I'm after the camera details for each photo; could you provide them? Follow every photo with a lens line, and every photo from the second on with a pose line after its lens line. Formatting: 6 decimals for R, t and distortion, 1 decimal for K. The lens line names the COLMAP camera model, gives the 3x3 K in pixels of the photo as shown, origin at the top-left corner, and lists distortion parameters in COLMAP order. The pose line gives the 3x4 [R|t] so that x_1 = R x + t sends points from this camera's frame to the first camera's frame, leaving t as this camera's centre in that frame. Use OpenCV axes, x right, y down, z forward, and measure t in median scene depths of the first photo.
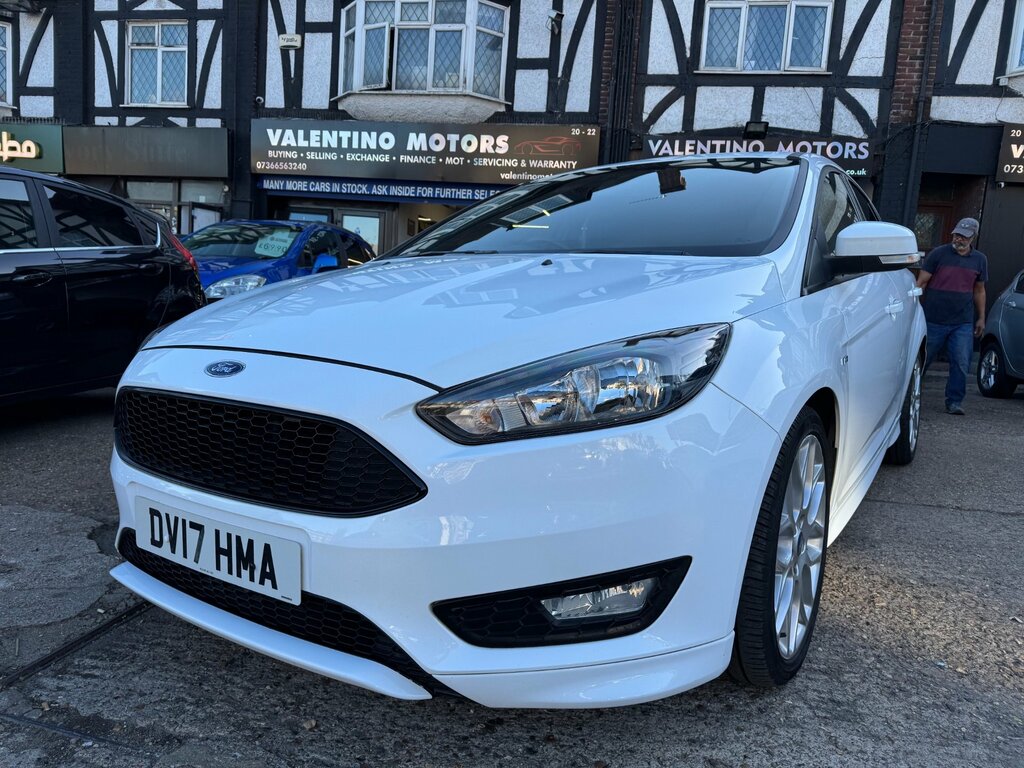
lens RADIAL K [[728.1, 0, 519.4], [0, 728.1, 382.9], [0, 0, 1]] dist [0.020752, -0.025953]
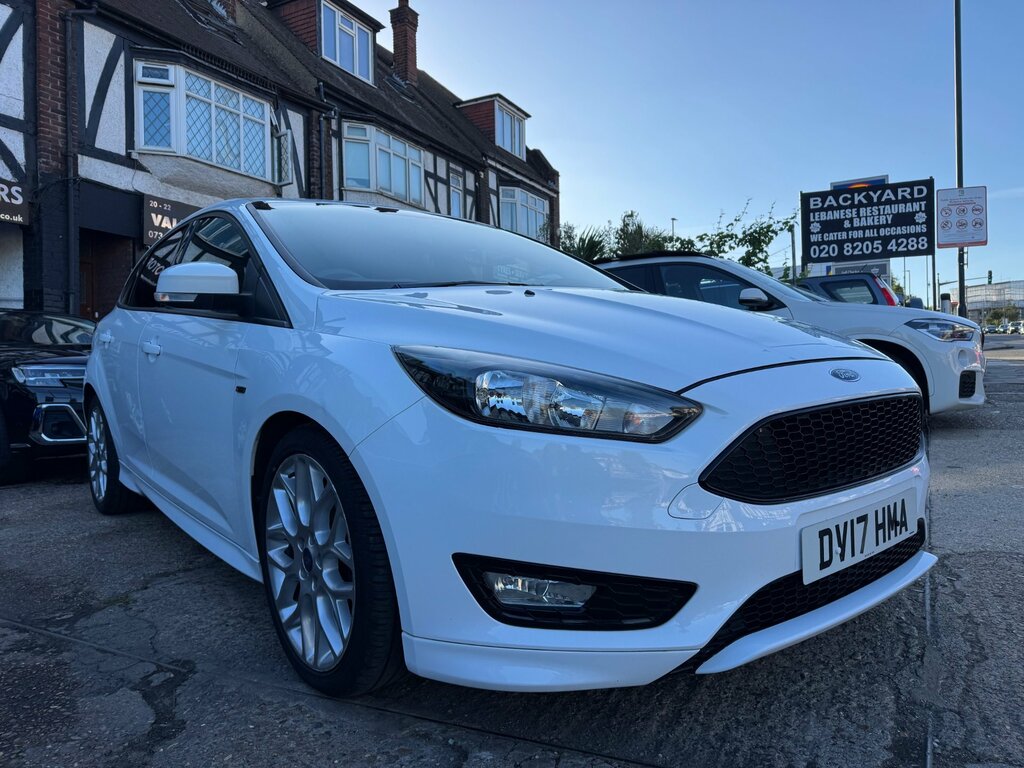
lens RADIAL K [[728.1, 0, 518.3], [0, 728.1, 377.8], [0, 0, 1]] dist [0.020752, -0.025953]
pose [[0.274328, -0.068037, 0.959226, -0.258914], [0.153405, 0.987816, 0.026193, -0.019752], [-0.949321, 0.139965, 0.281423, 0.182468]]
